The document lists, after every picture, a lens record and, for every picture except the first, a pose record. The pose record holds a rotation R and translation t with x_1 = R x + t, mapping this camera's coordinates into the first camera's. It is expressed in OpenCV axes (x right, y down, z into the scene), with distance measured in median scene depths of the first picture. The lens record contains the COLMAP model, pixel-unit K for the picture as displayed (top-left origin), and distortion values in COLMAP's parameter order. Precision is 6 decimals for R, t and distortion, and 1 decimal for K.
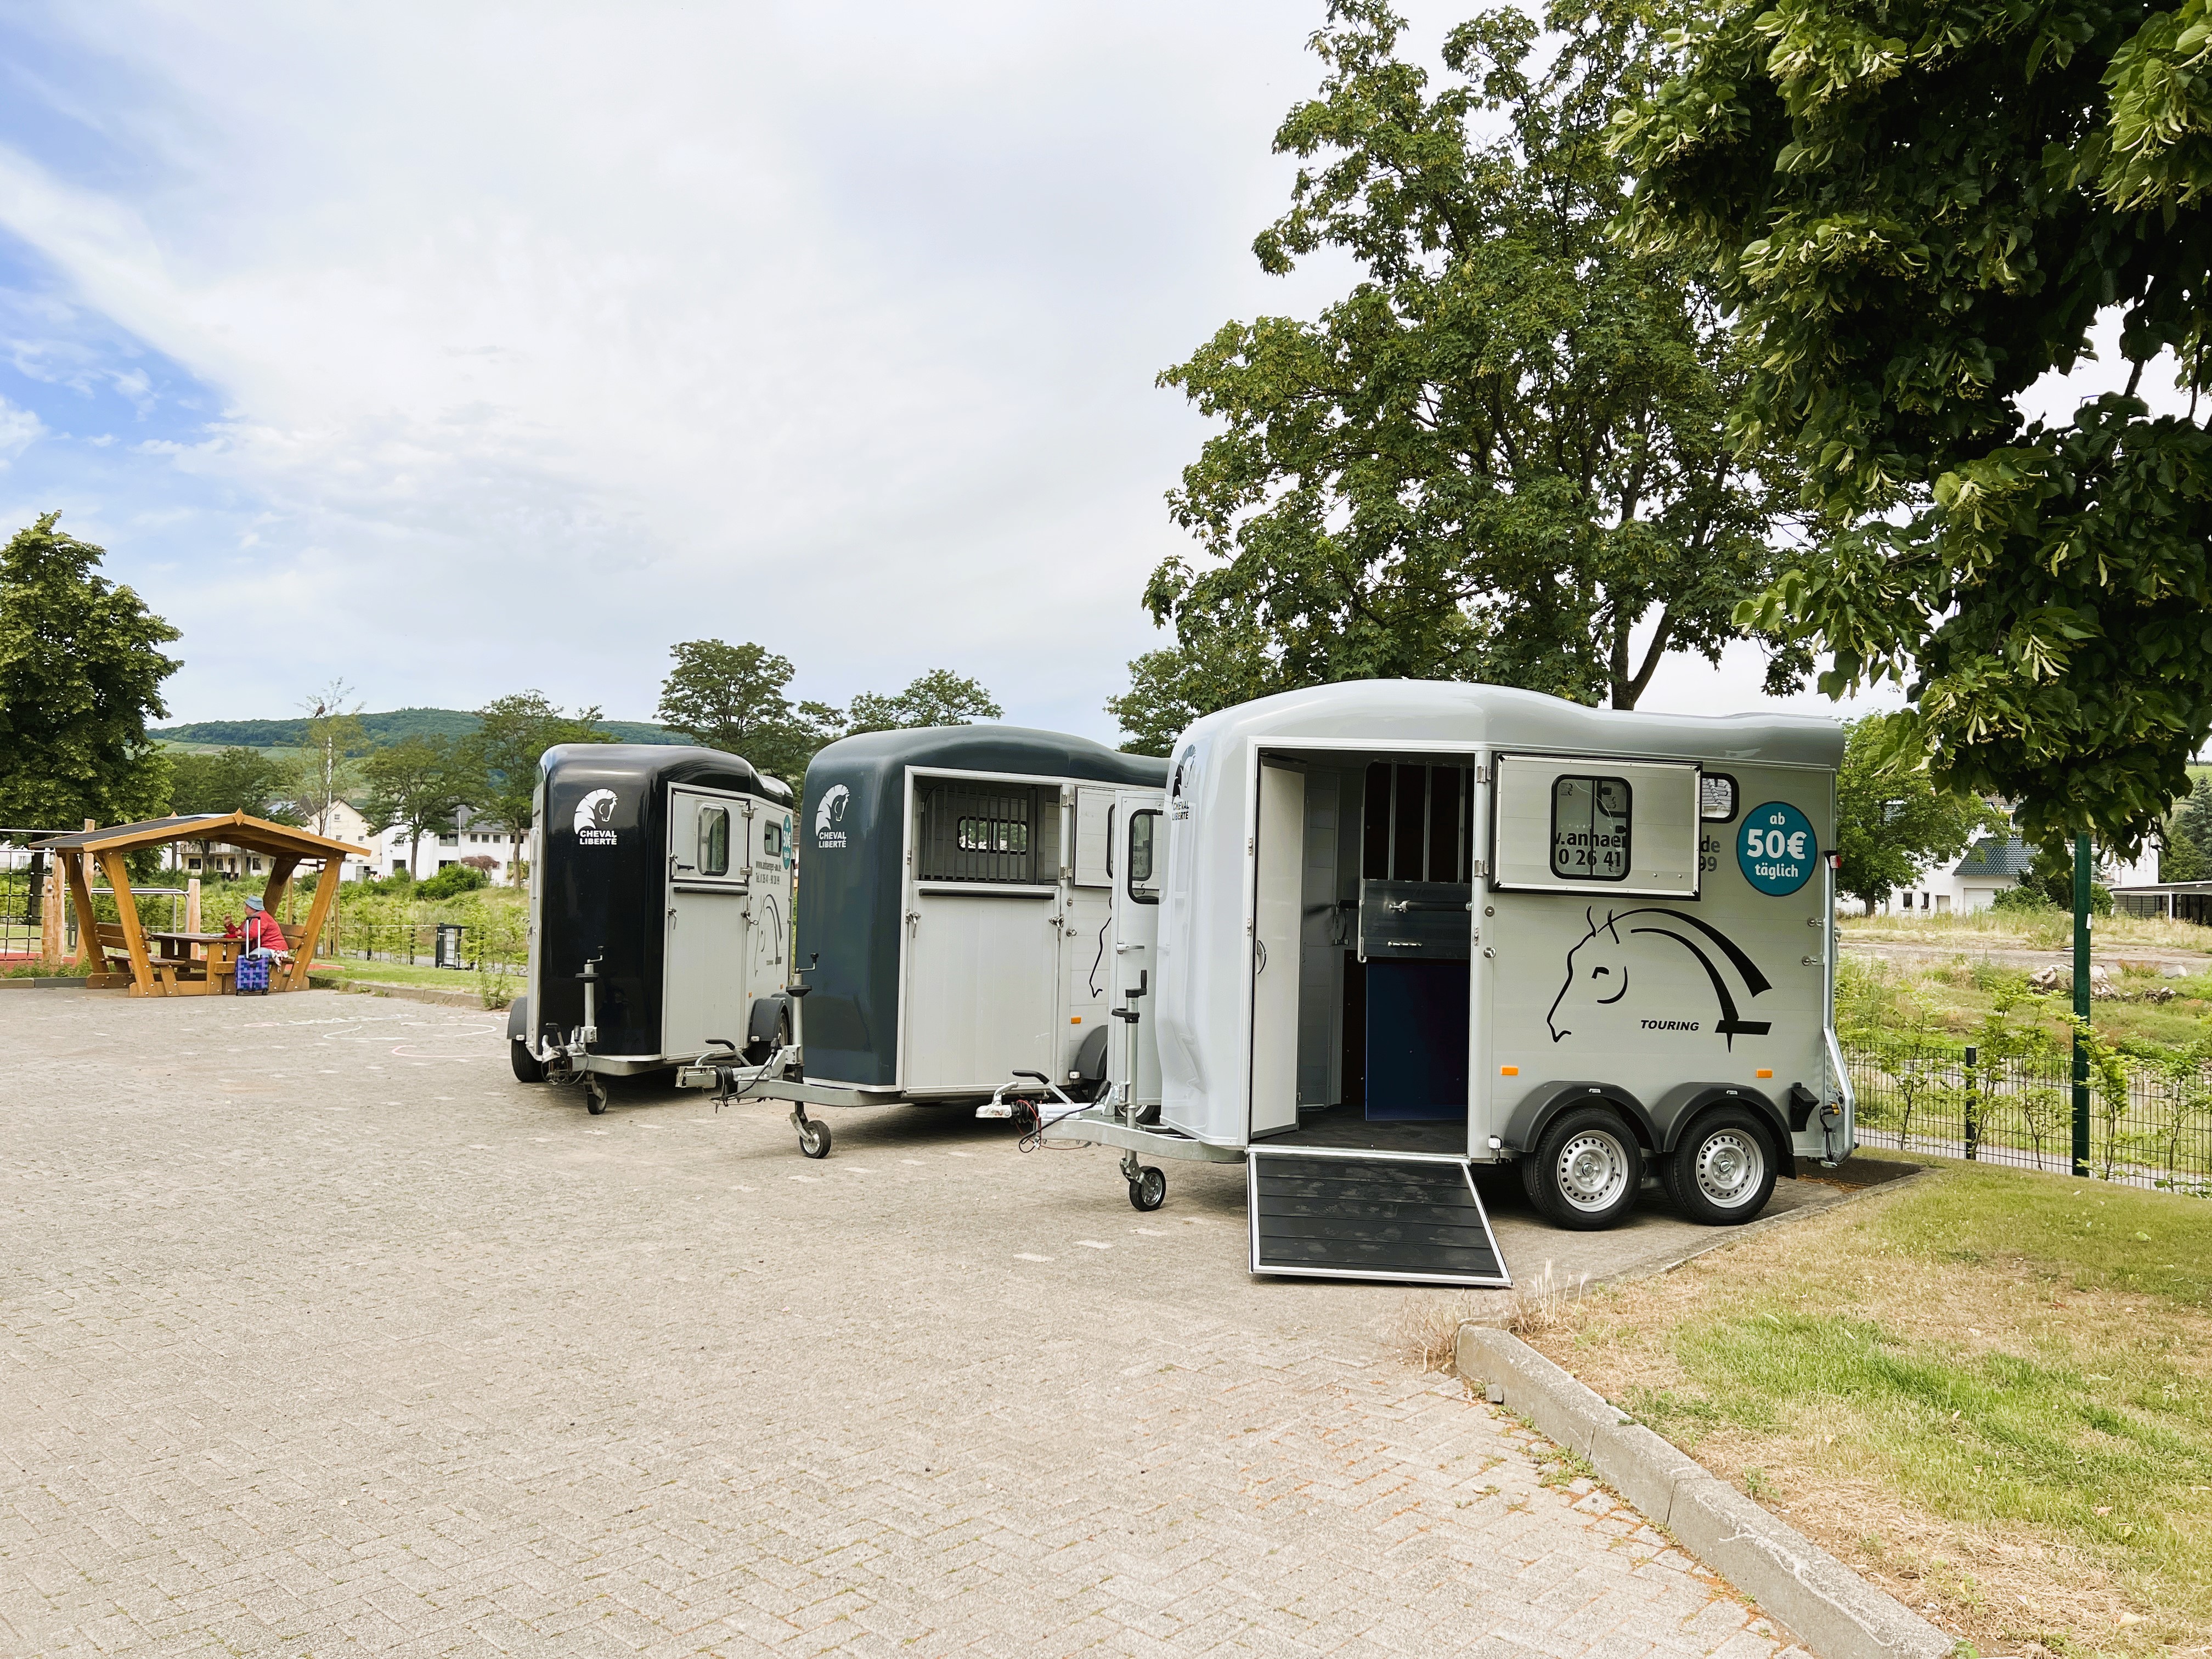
lens RADIAL K [[1689.5, 0, 1099.8], [0, 1689.5, 823.9], [0, 0, 1]] dist [0.046882, -0.057445]
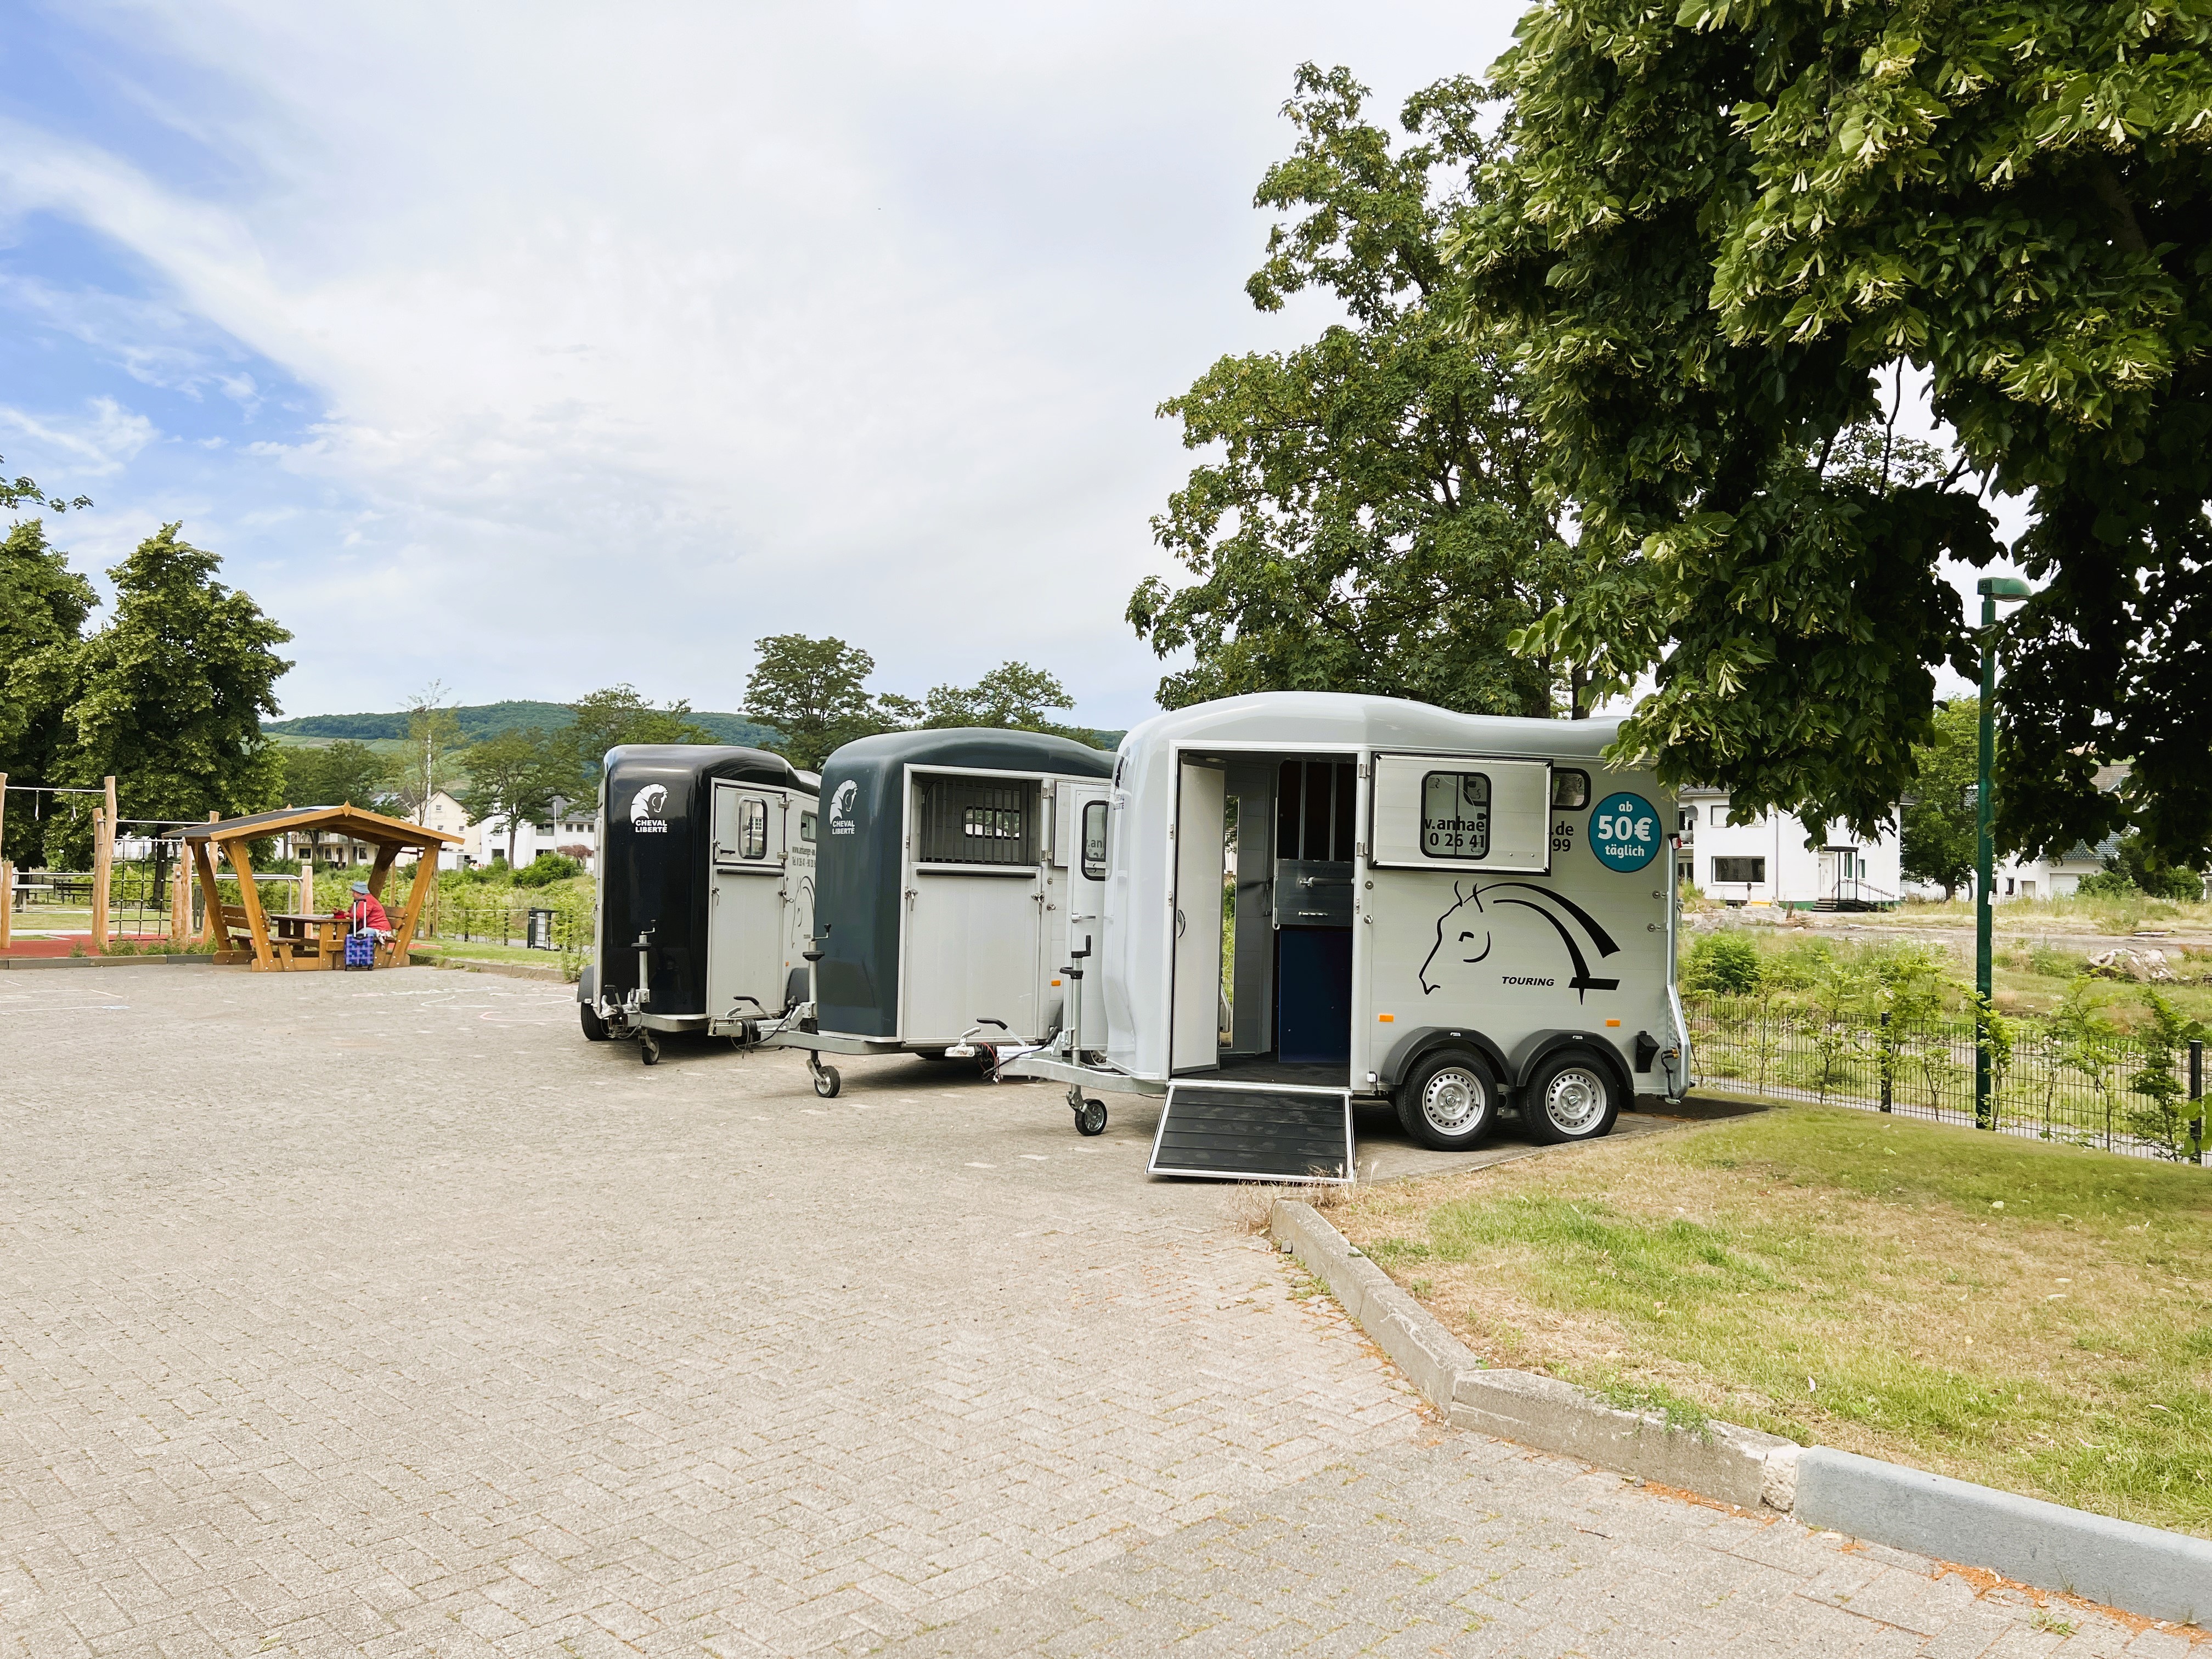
lens RADIAL K [[1689.5, 0, 1099.4], [0, 1689.5, 815.8], [0, 0, 1]] dist [0.046882, -0.057445]
pose [[0.998672, -0.003728, -0.051391, 0.095383], [0.003842, 0.999990, 0.002119, -0.000522], [0.051383, -0.002314, 0.998676, -0.190990]]
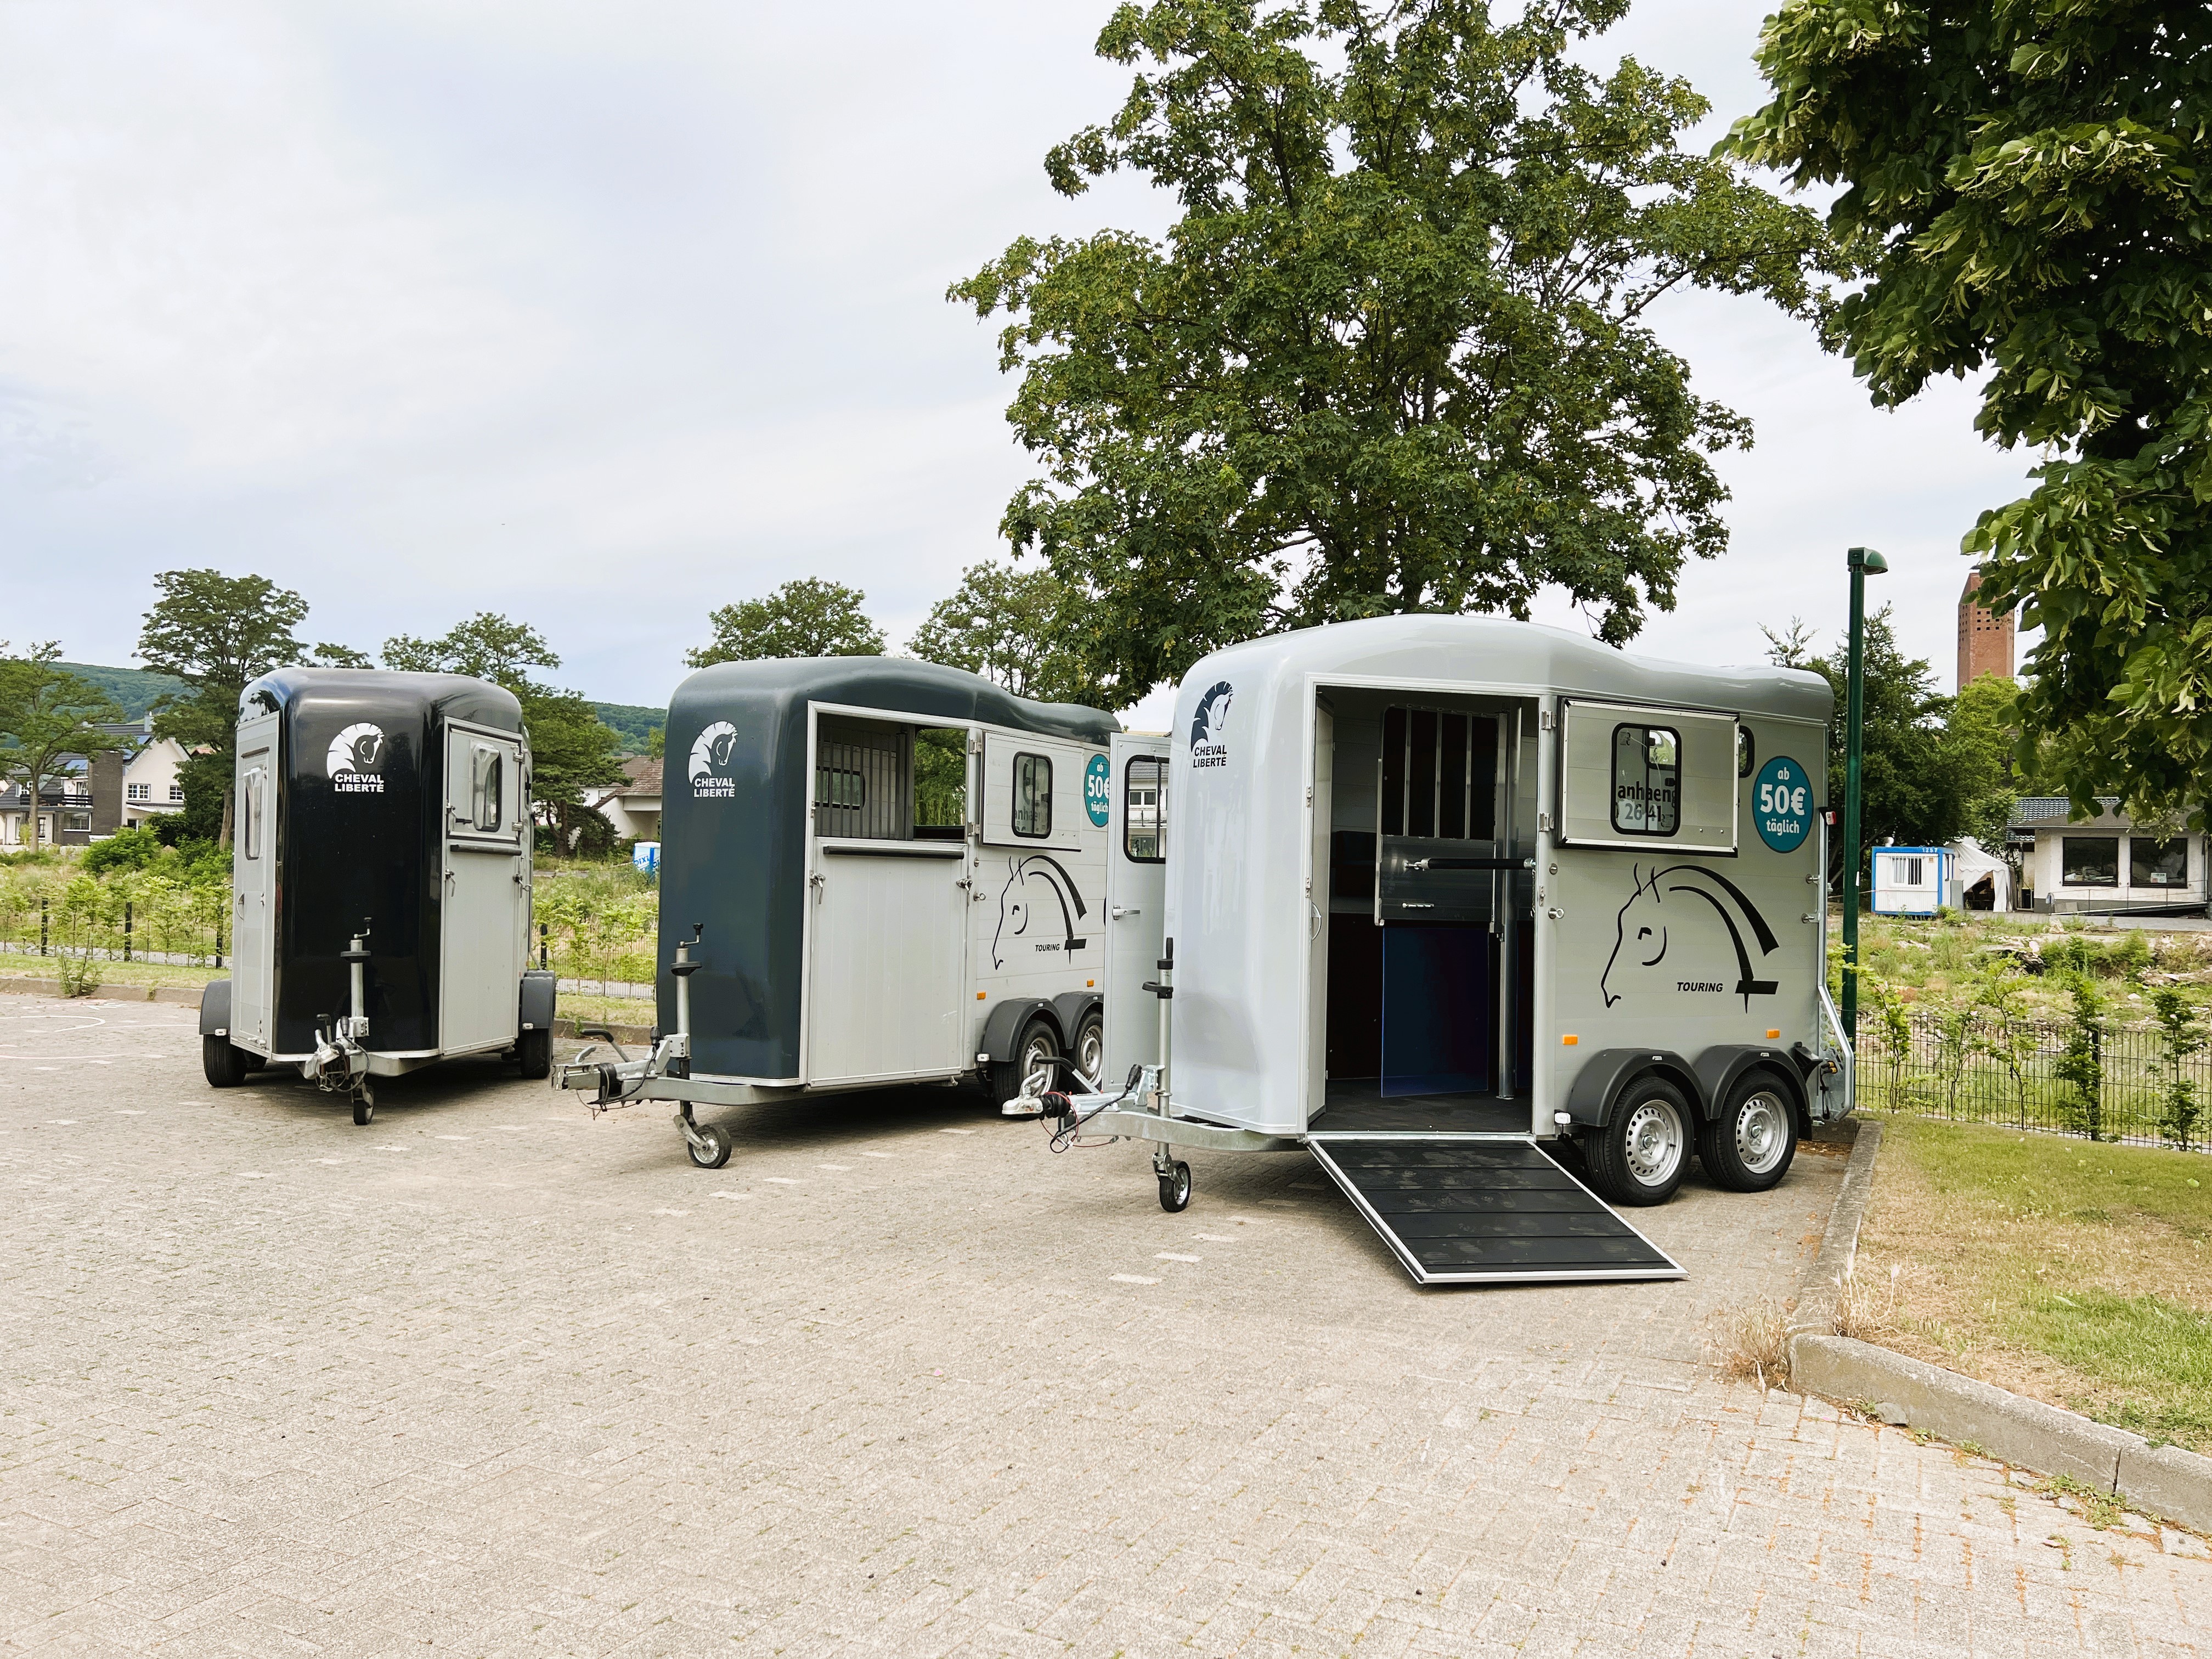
lens RADIAL K [[1689.5, 0, 1117.1], [0, 1689.5, 819.9], [0, 0, 1]] dist [0.046882, -0.057445]
pose [[0.960268, 0.004824, 0.279036, -0.243488], [-0.010185, 0.999790, 0.017764, 0.010091], [-0.278892, -0.019900, 0.960116, 0.166326]]
